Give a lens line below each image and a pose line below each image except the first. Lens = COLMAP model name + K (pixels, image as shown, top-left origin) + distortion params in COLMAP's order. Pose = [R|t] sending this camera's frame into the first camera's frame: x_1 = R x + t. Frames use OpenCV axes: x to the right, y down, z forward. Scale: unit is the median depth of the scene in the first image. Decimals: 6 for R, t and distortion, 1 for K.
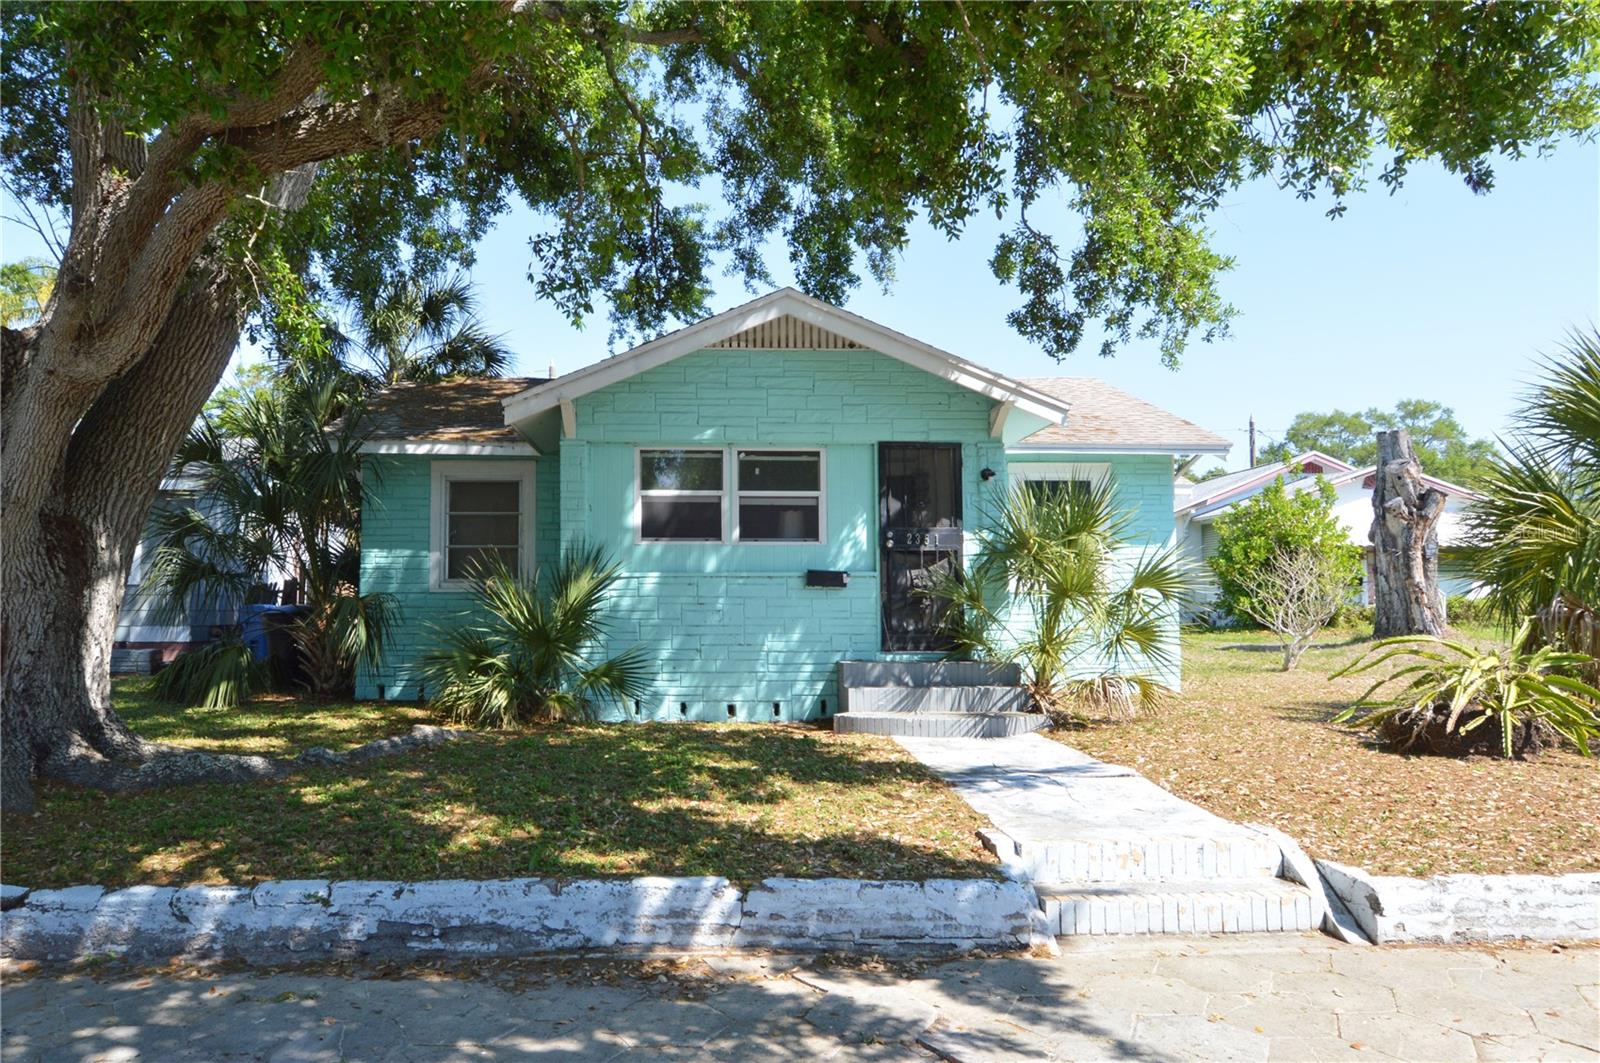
lens RADIAL K [[869.1, 0, 799.1], [0, 869.1, 591.7], [0, 0, 1]] dist [0.016805, -0.024556]
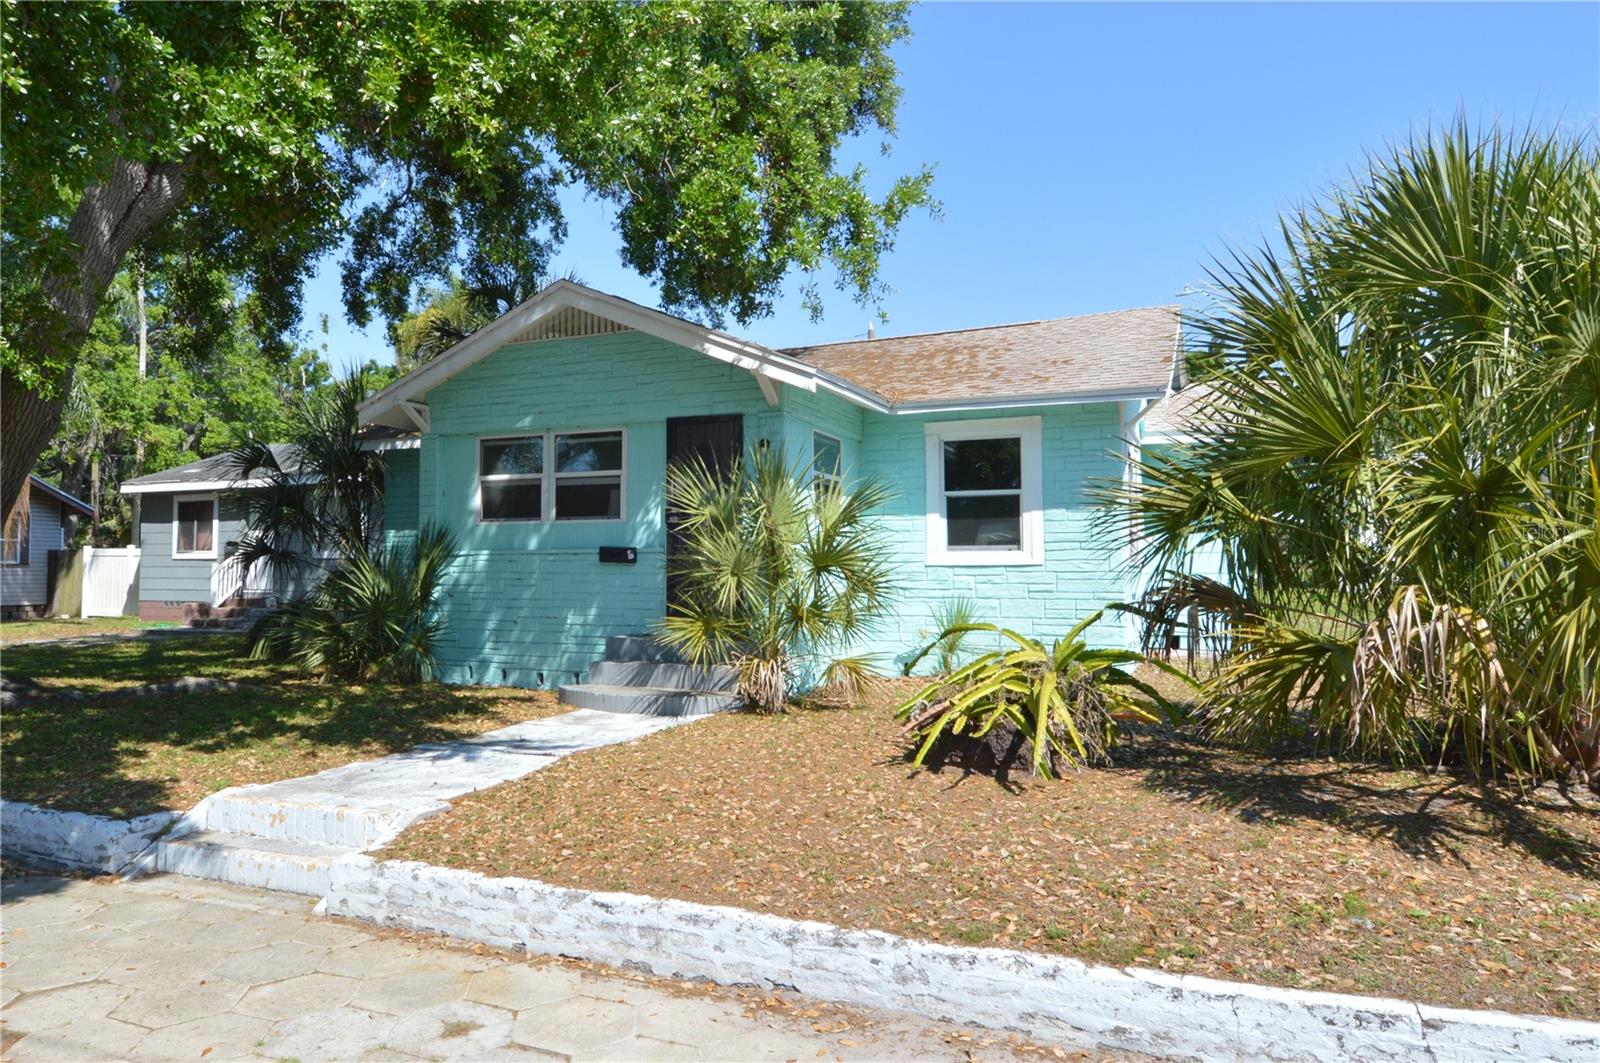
lens RADIAL K [[950.1, 0, 902.9], [0, 950.1, 552.6], [0, 0, 1]] dist [0.005806, -0.012671]
pose [[0.923519, -0.008708, -0.383453, 0.779992], [0.008911, 0.999960, -0.001246, -0.013143], [0.383449, -0.002266, 0.923559, 0.089137]]
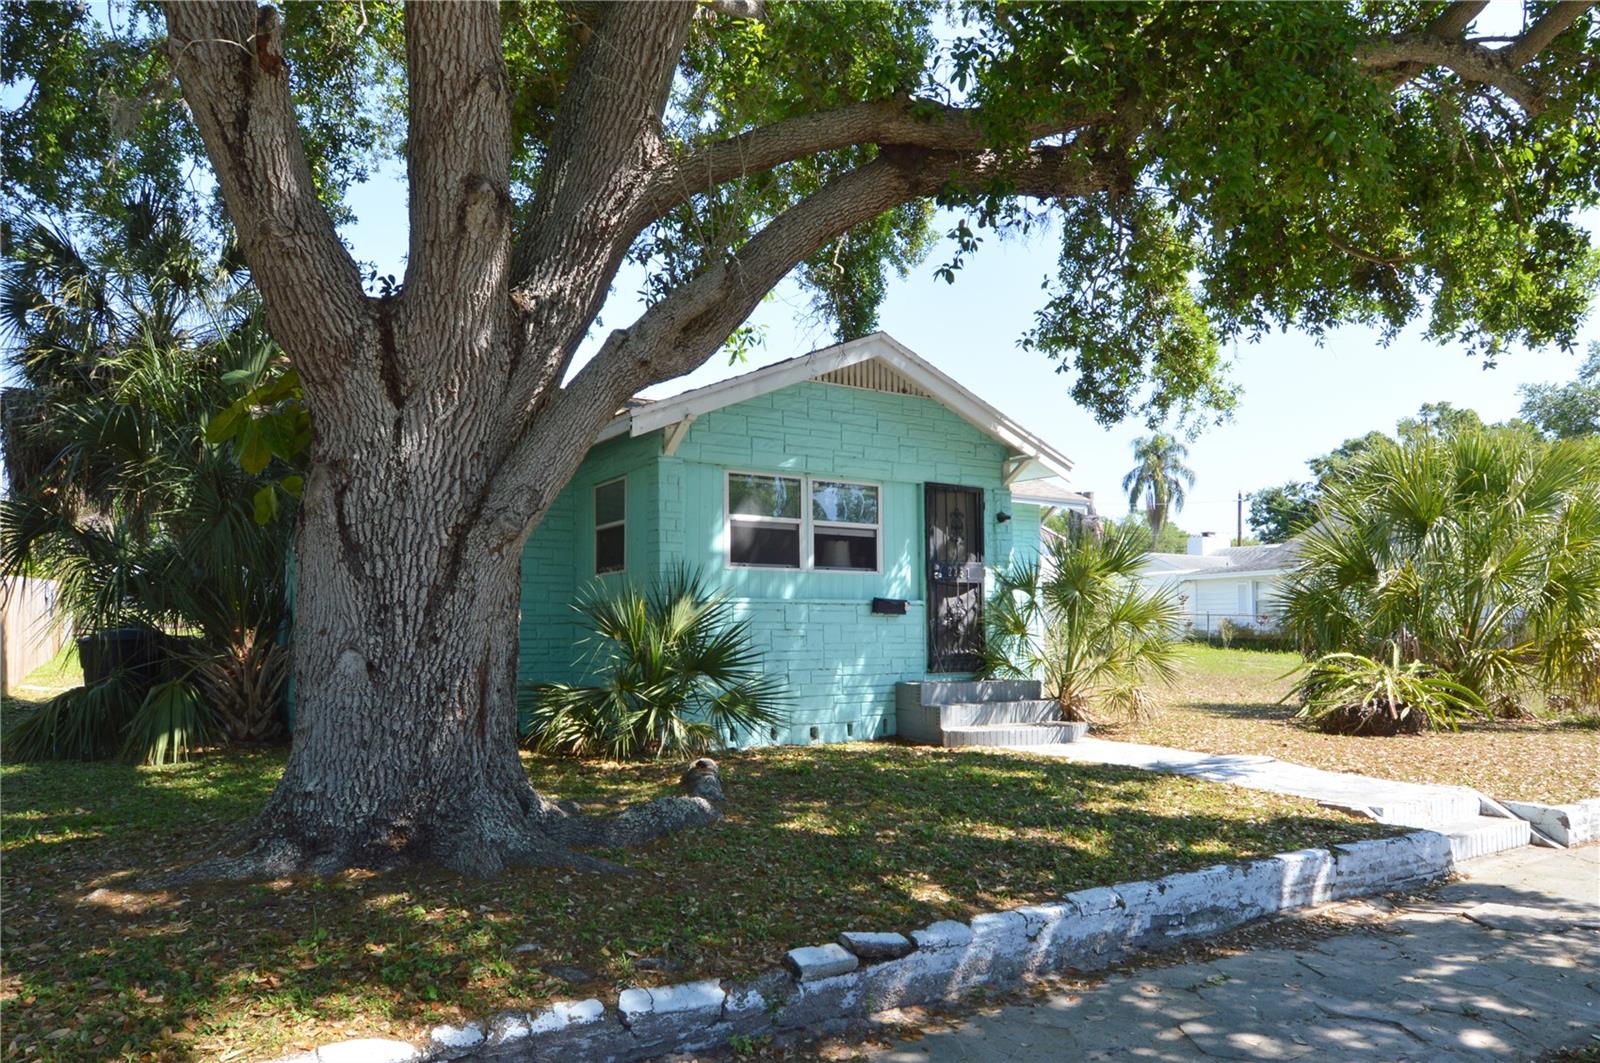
lens RADIAL K [[869.1, 0, 803.9], [0, 869.1, 626.3], [0, 0, 1]] dist [0.016805, -0.024556]
pose [[0.907025, 0.001853, 0.421072, -0.520118], [-0.006415, 0.999935, 0.009418, 0.000283], [-0.421027, -0.011244, 0.906978, 0.070204]]
